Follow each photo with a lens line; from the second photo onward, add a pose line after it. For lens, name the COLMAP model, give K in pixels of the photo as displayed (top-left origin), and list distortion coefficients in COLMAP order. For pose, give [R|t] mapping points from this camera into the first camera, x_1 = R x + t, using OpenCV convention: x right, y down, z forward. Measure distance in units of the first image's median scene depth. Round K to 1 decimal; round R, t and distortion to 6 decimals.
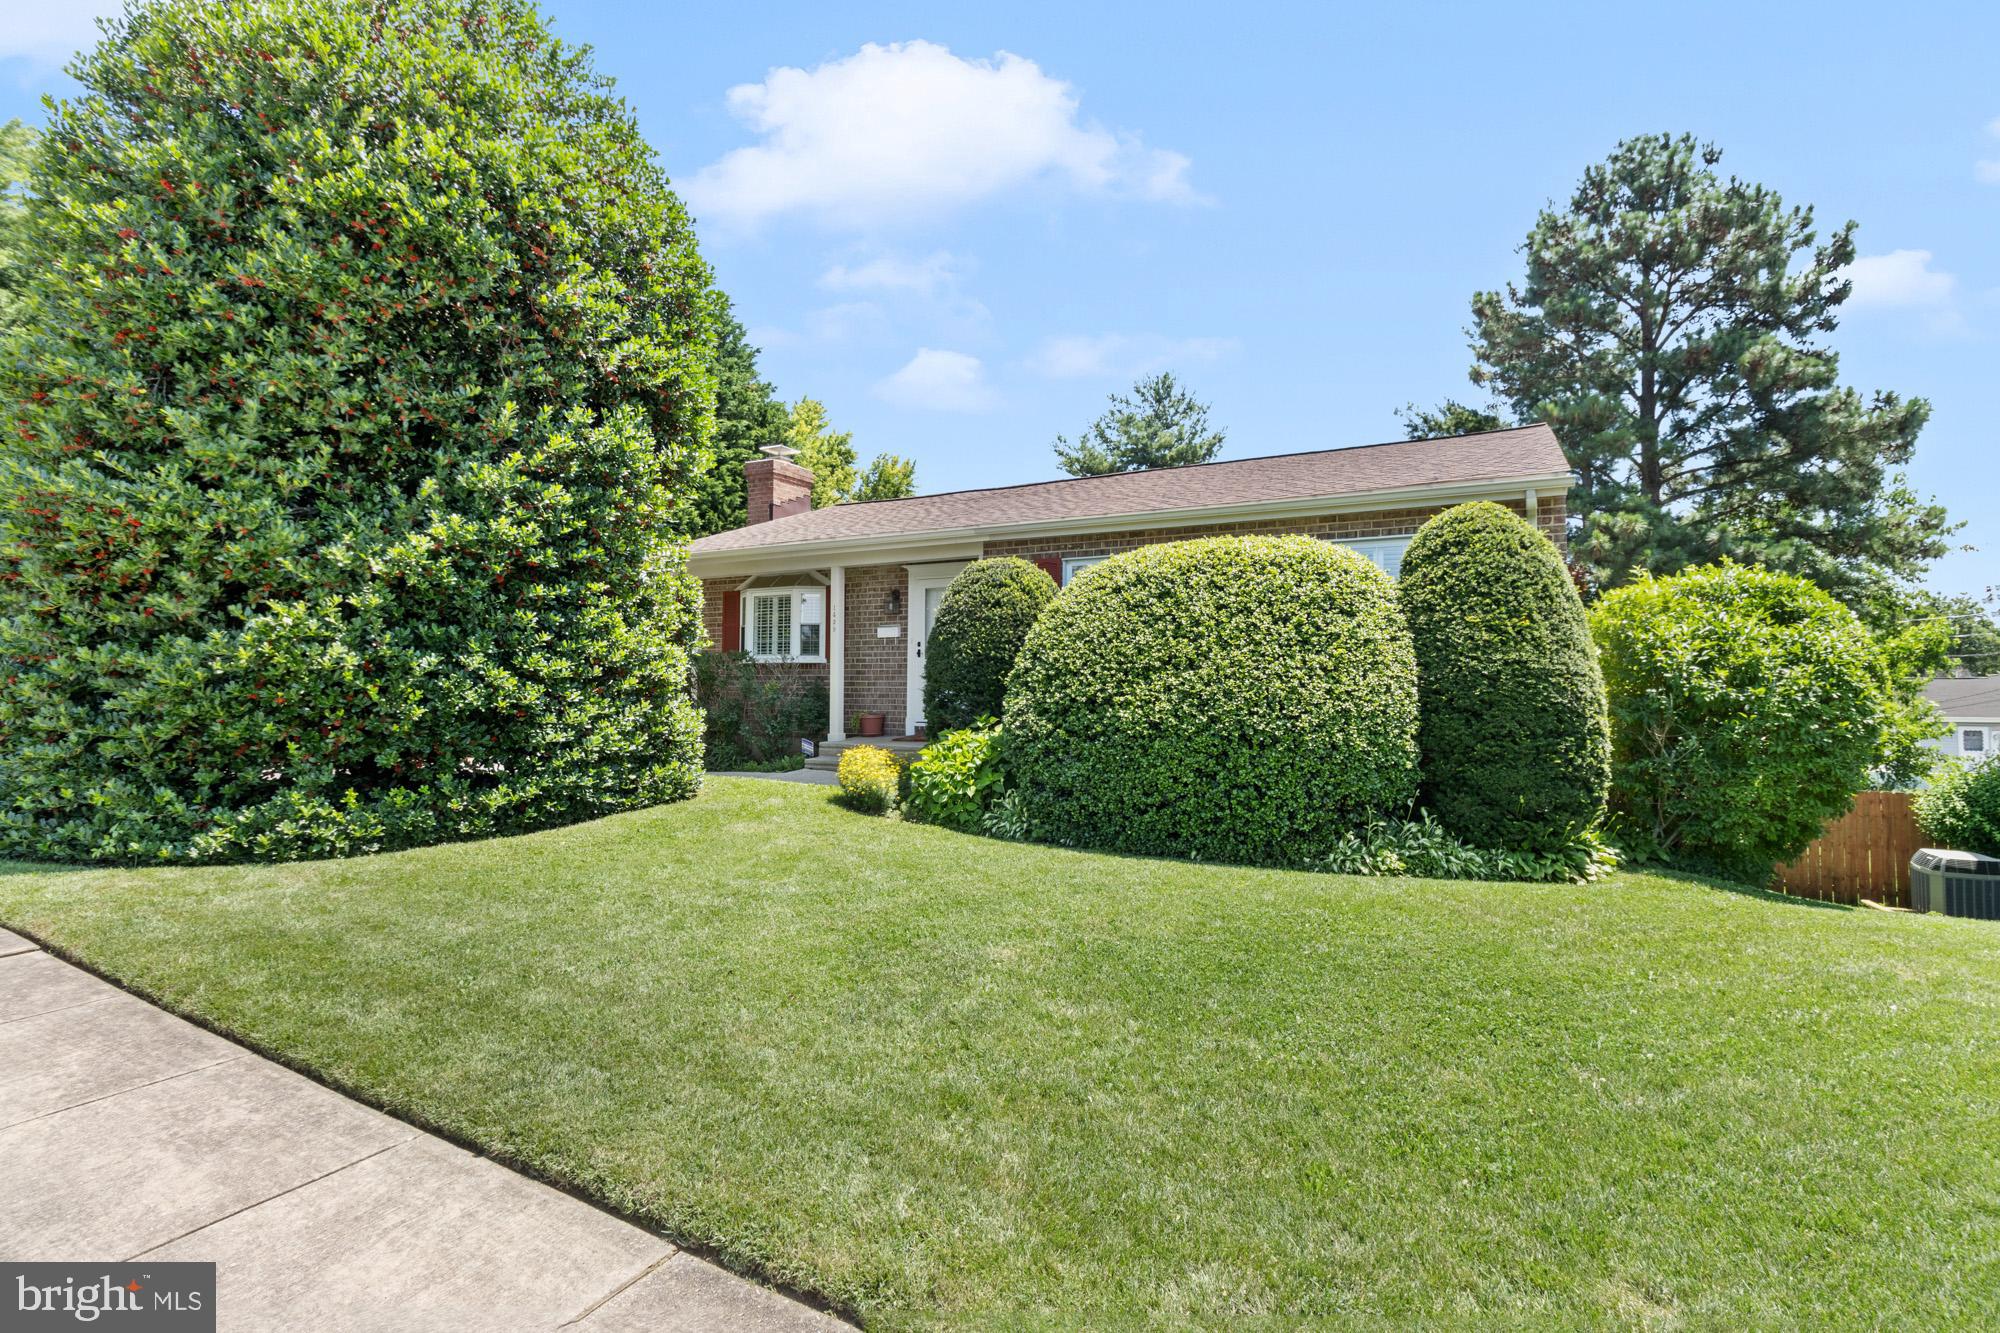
lens RADIAL K [[928.1, 0, 999.8], [0, 928.1, 671.0], [0, 0, 1]] dist [0.002321, 0.000075]
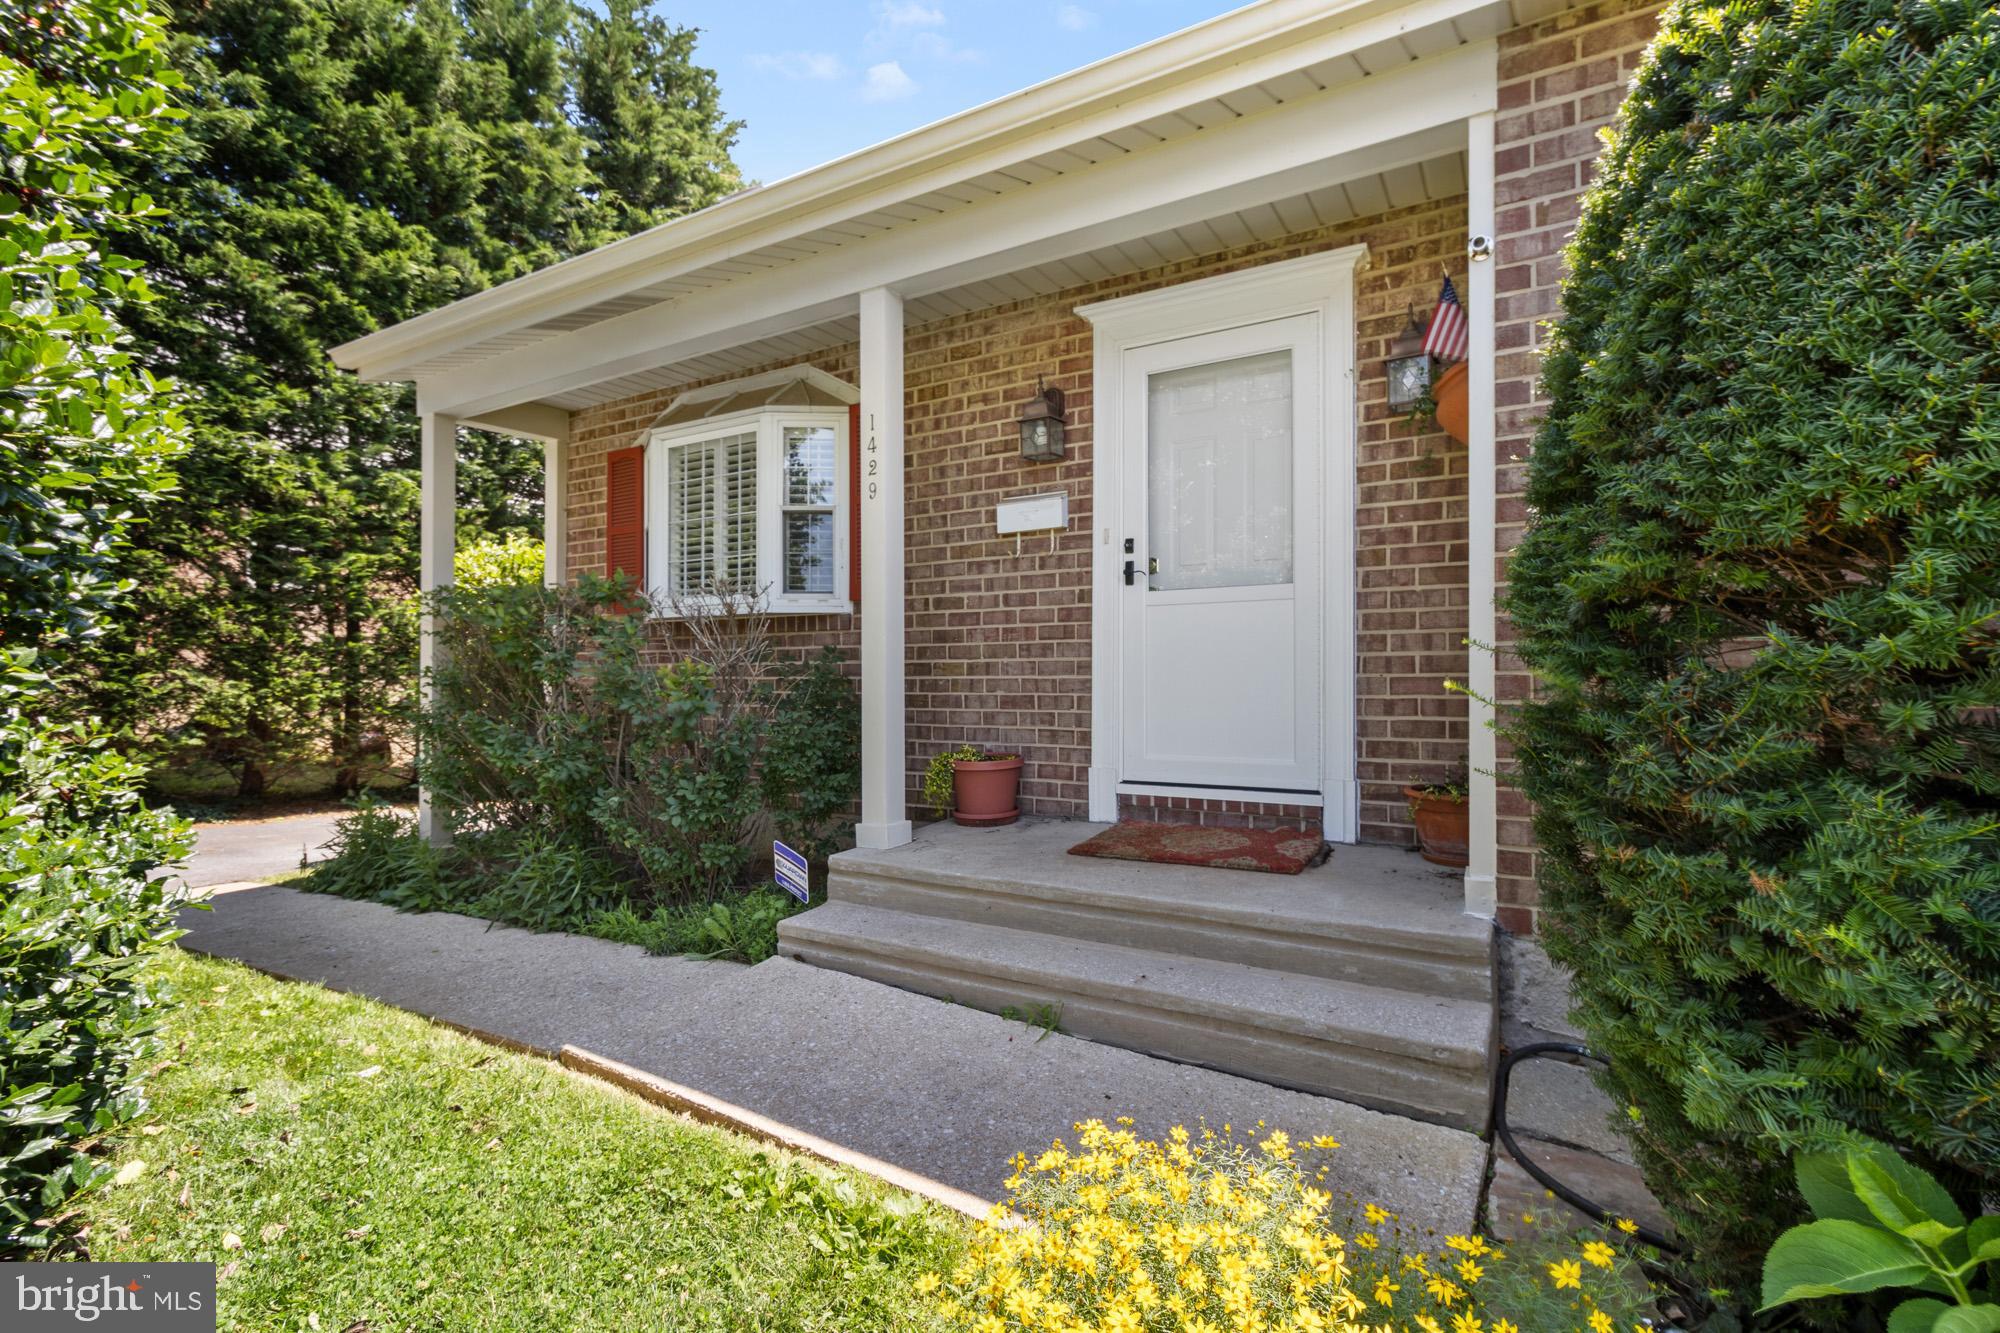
lens RADIAL K [[928.1, 0, 1001.0], [0, 928.1, 668.0], [0, 0, 1]] dist [0.002321, 0.000075]
pose [[0.999253, -0.008526, -0.037701, -0.118549], [0.008141, 0.999913, -0.010361, 0.017245], [0.037786, 0.010046, 0.999235, 0.659640]]
